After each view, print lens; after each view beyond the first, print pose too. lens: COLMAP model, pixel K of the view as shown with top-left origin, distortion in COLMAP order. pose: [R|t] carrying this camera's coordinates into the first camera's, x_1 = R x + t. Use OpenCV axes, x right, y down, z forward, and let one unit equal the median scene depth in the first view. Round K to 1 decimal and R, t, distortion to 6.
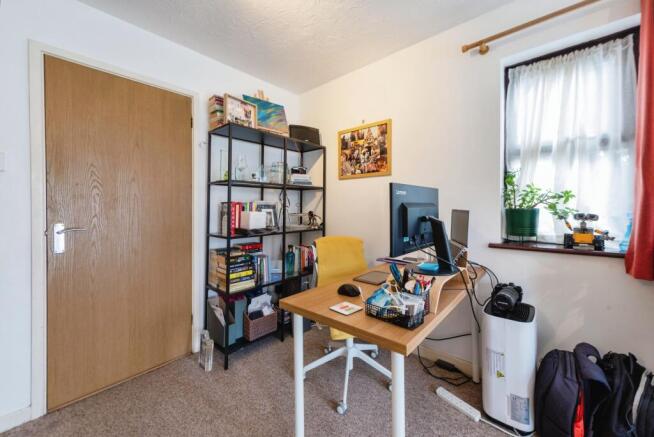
lens RADIAL K [[256.3, 0, 325.9], [0, 256.3, 208.6], [0, 0, 1]] dist [0.004067, -0.000757]
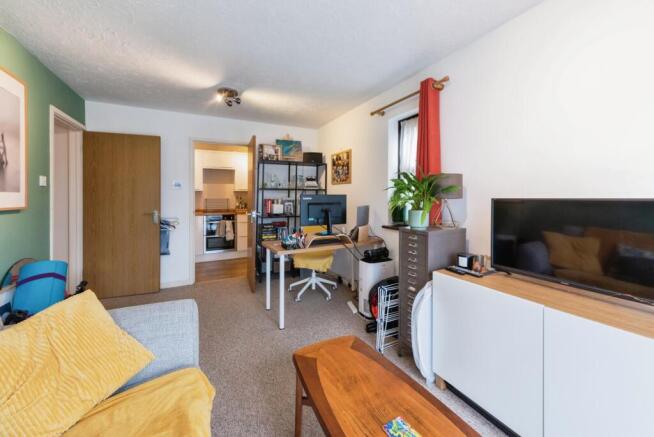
lens RADIAL K [[256.3, 0, 326.7], [0, 256.3, 196.0], [0, 0, 1]] dist [0.004067, -0.000757]
pose [[0.931362, 0.003497, -0.364077, 0.897888], [-0.005867, 0.999968, -0.005403, -0.050330], [0.364046, 0.007168, 0.931353, -0.742728]]
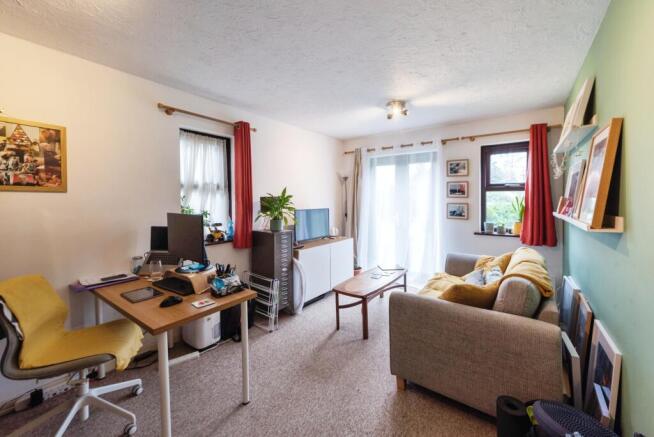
lens RADIAL K [[256.3, 0, 333.5], [0, 256.3, 197.3], [0, 0, 1]] dist [0.004067, -0.000757]
pose [[-0.078945, 0.016444, 0.996743, -0.868480], [0.007778, 0.999844, -0.015879, -0.116561], [-0.996849, 0.006499, -0.079061, 0.209339]]
